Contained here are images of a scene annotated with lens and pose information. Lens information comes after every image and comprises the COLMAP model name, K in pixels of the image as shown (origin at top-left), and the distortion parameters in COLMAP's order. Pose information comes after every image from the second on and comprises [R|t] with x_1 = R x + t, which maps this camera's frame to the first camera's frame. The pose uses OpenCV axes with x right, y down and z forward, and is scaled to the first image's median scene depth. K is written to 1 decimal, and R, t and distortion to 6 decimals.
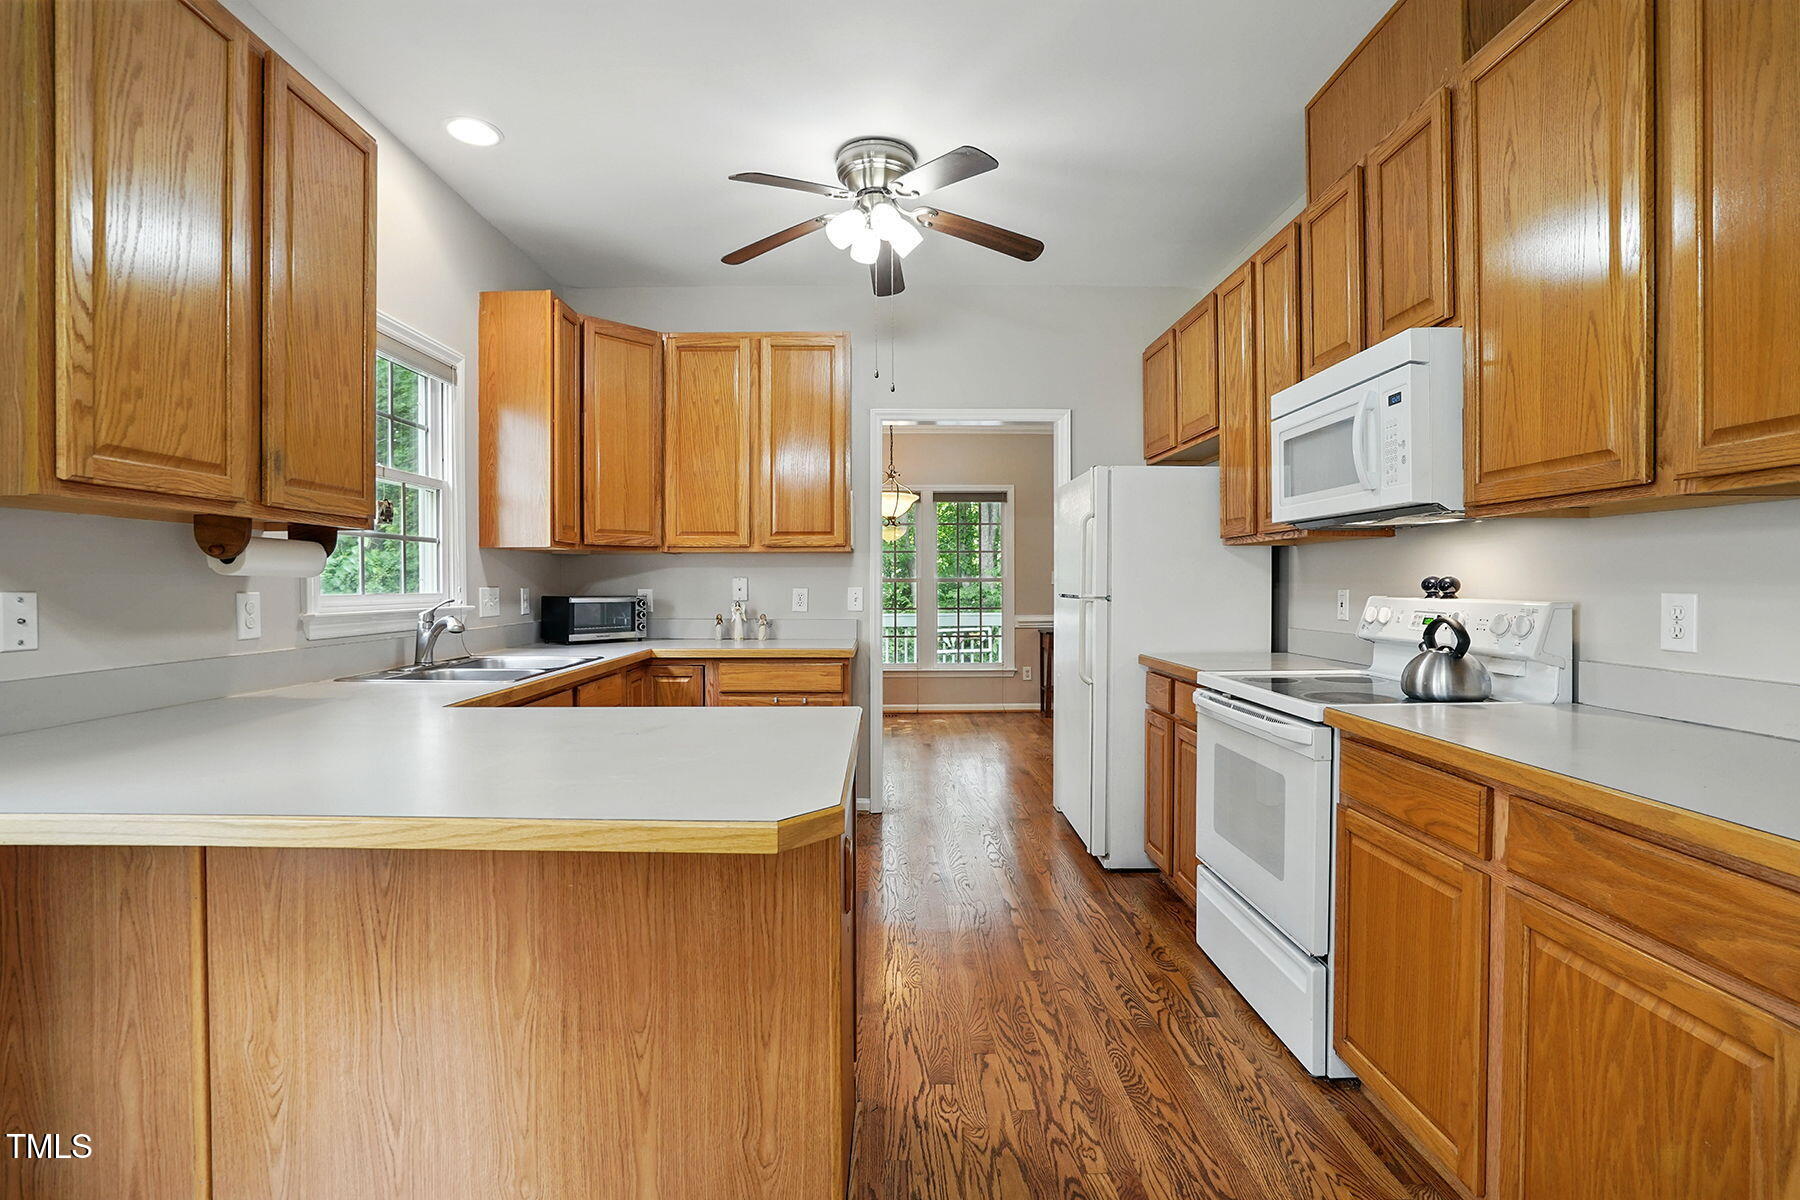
lens RADIAL K [[849.9, 0, 886.2], [0, 849.9, 588.4], [0, 0, 1]] dist [-0.042149, 0.014416]
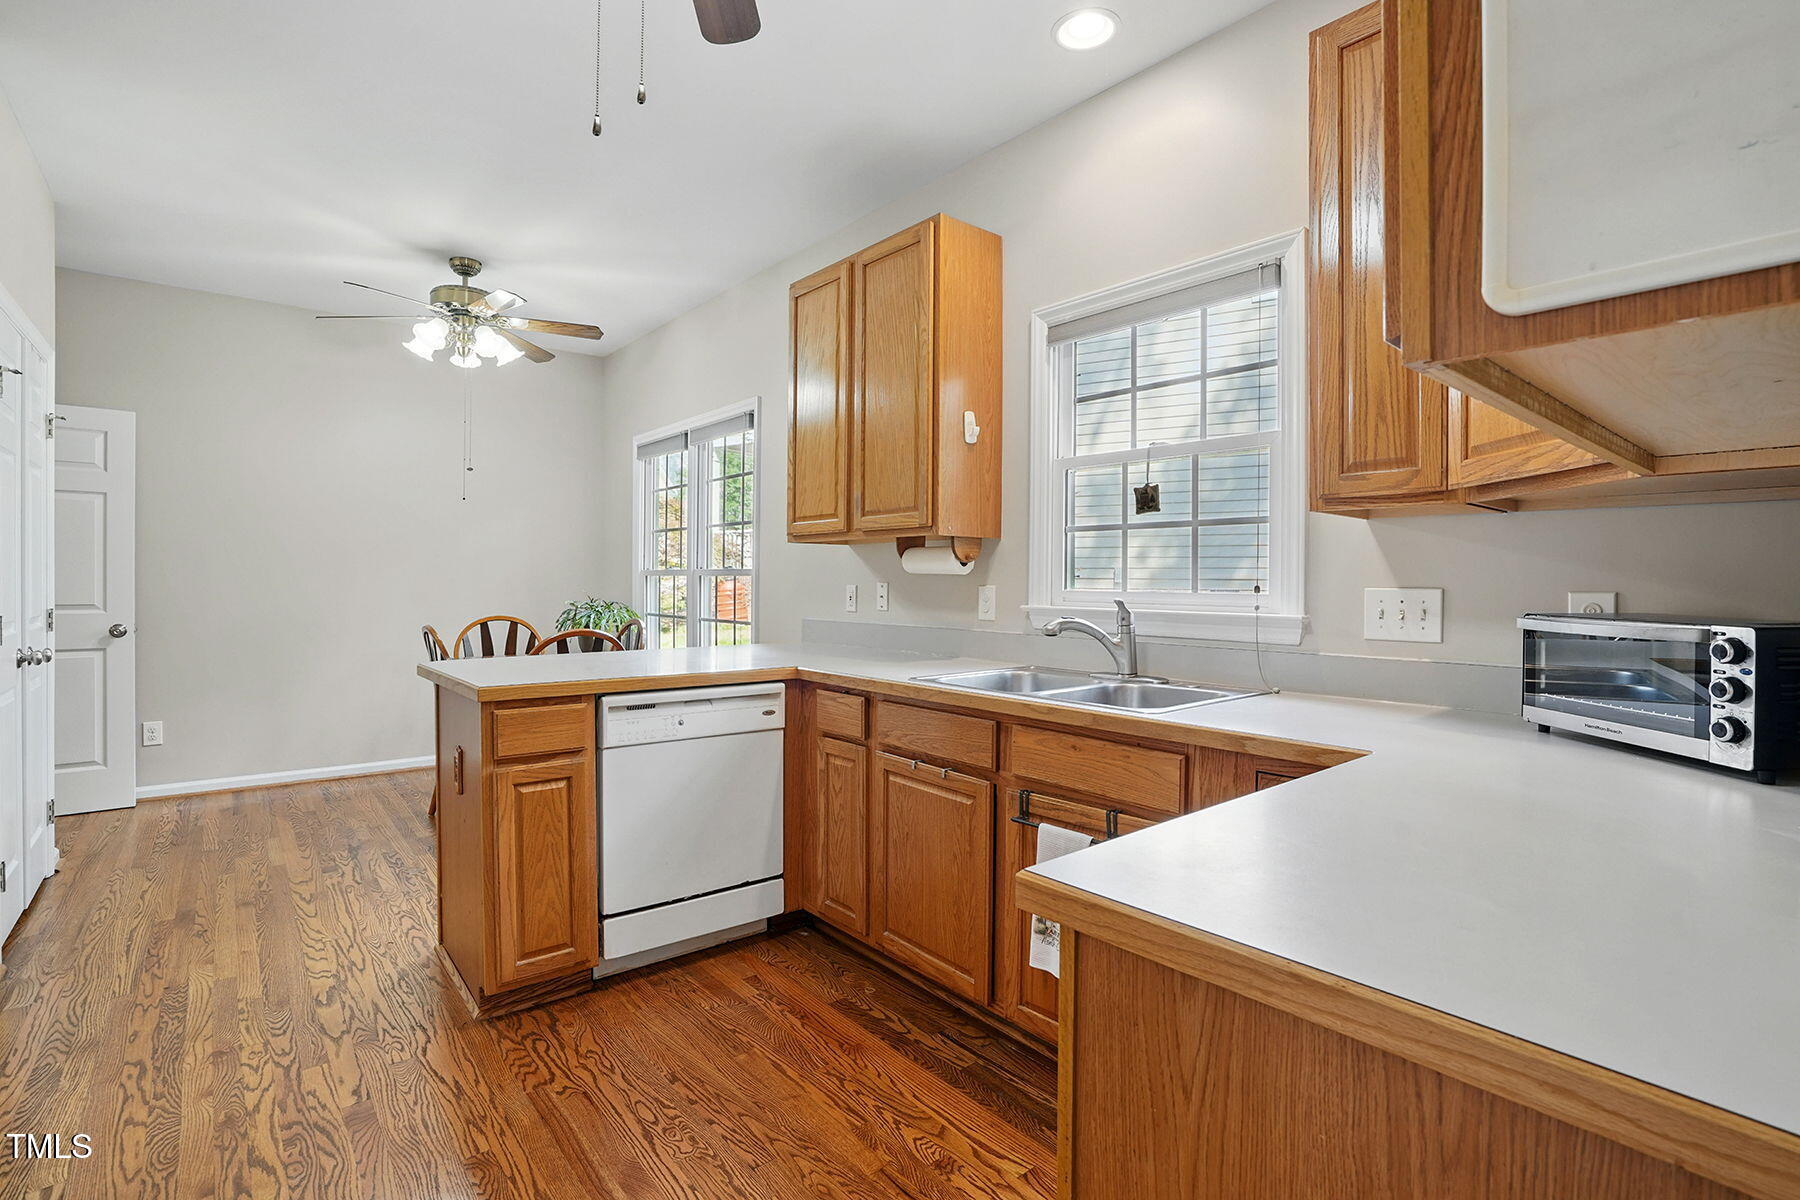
lens RADIAL K [[849.9, 0, 886.2], [0, 849.9, 591.3], [0, 0, 1]] dist [-0.042149, 0.014416]
pose [[-0.779433, 0.004033, -0.626472, 0.188357], [-0.008926, 0.999806, 0.017541, -0.008353], [0.626421, 0.019264, -0.779246, 1.671836]]
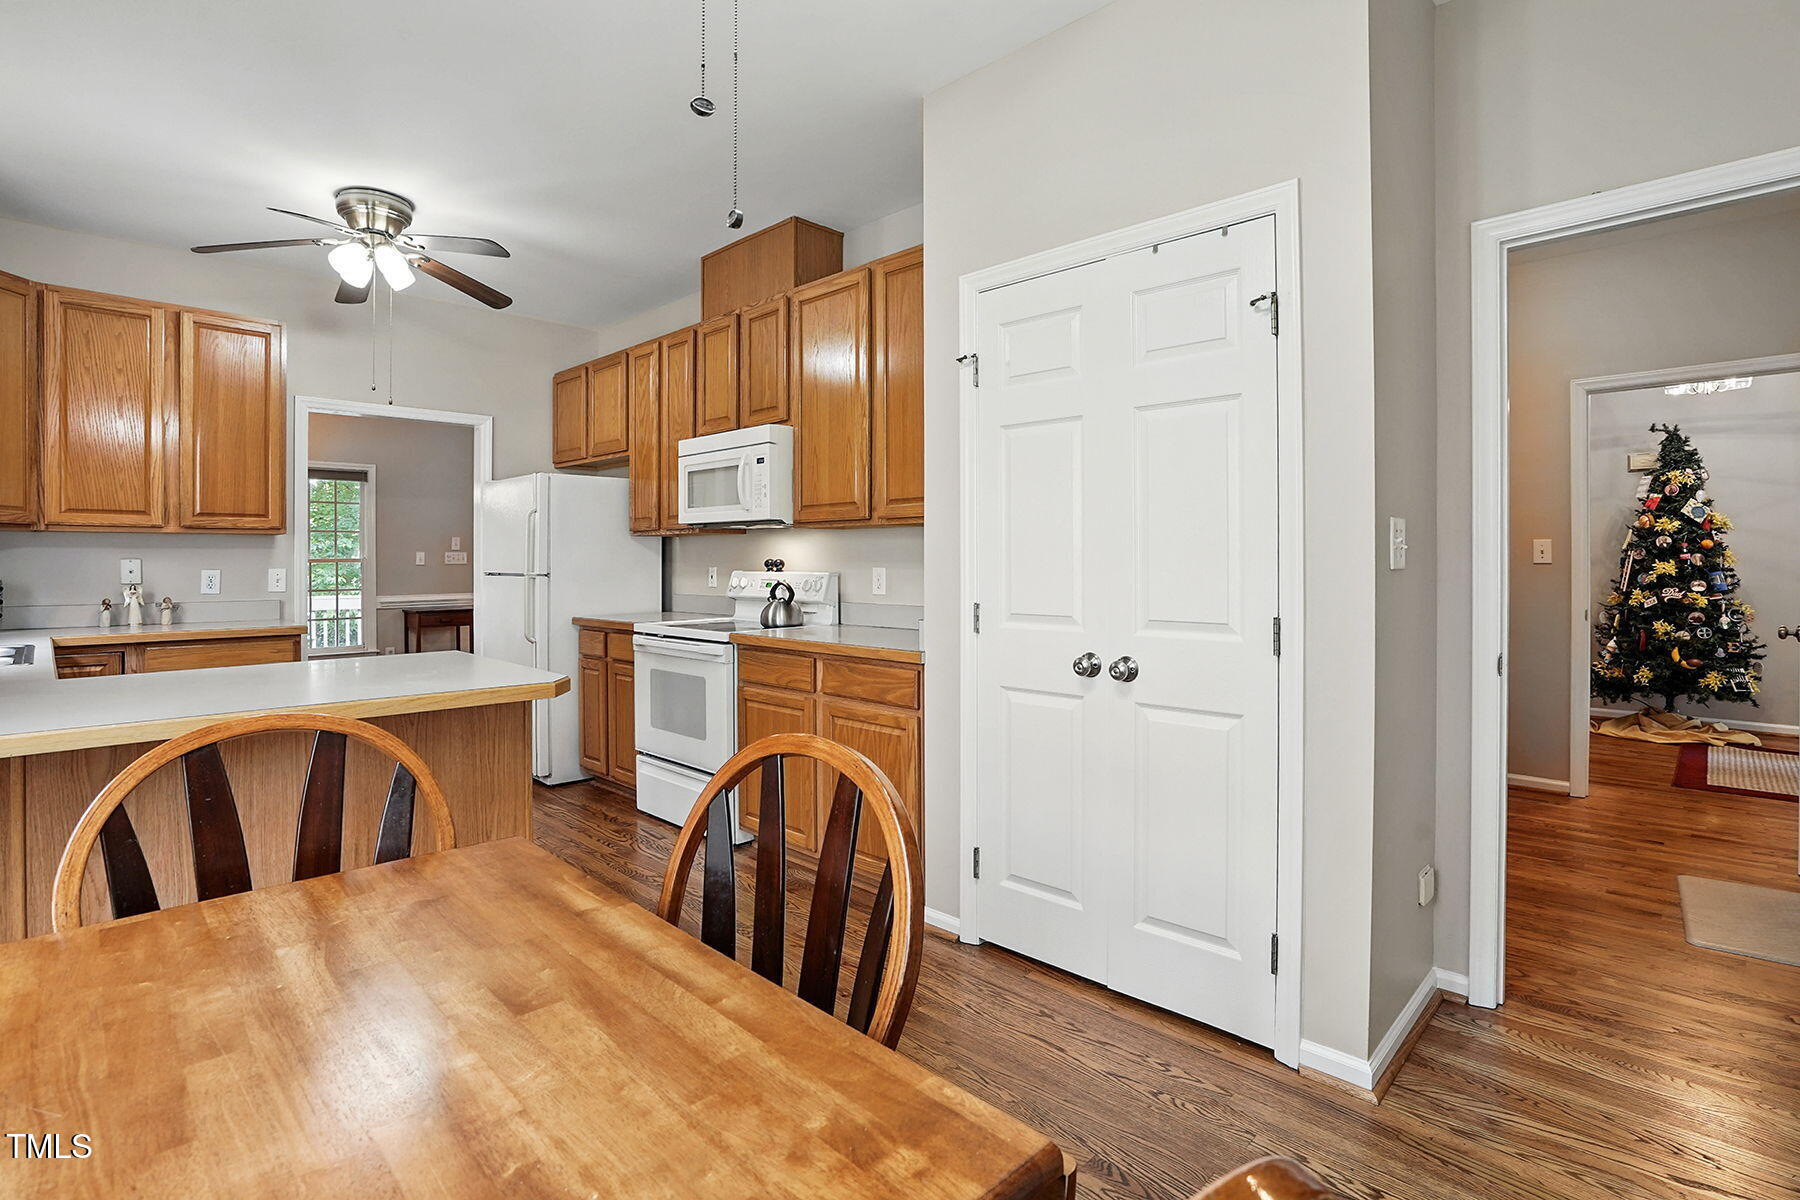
lens RADIAL K [[849.9, 0, 927.6], [0, 849.9, 572.5], [0, 0, 1]] dist [-0.042149, 0.014416]
pose [[0.678973, -0.011563, 0.734072, -0.383442], [0.007195, 0.999933, 0.009096, 0.000091], [-0.734128, -0.000894, 0.679010, -0.393280]]
